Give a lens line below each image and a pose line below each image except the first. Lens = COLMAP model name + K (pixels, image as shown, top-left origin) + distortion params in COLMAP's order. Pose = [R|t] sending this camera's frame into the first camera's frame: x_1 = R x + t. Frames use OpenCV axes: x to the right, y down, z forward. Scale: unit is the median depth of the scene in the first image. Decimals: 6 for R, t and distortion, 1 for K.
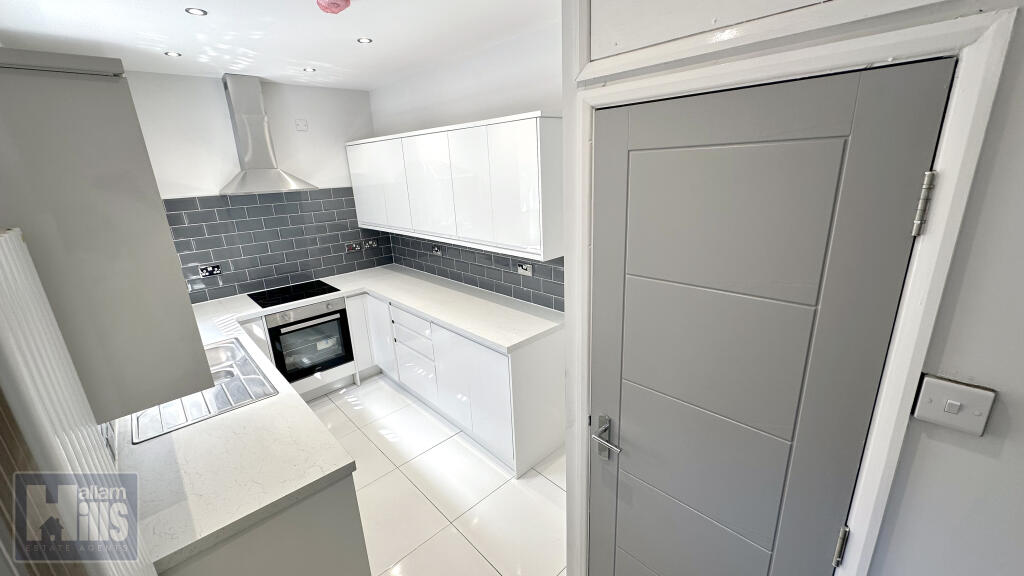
lens RADIAL K [[408.7, 0, 514.6], [0, 408.7, 285.5], [0, 0, 1]] dist [-0.001035, -0.000060]
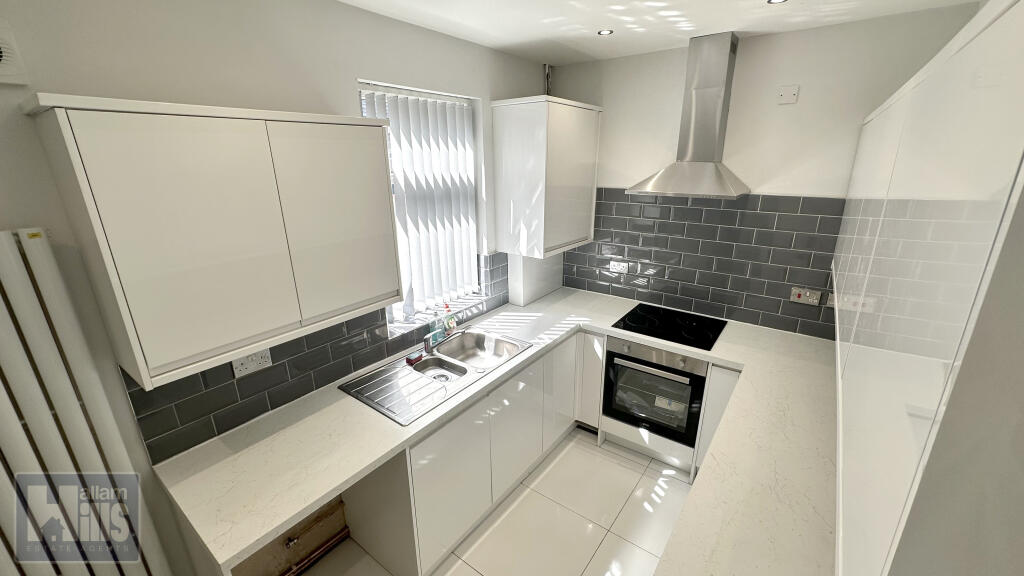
lens RADIAL K [[408.7, 0, 514.6], [0, 408.7, 285.5], [0, 0, 1]] dist [-0.001035, -0.000060]
pose [[0.174071, 0.342852, -0.923121, 0.097633], [-0.276897, 0.916651, 0.288235, -0.189657], [0.945001, 0.205436, 0.254497, 0.504753]]
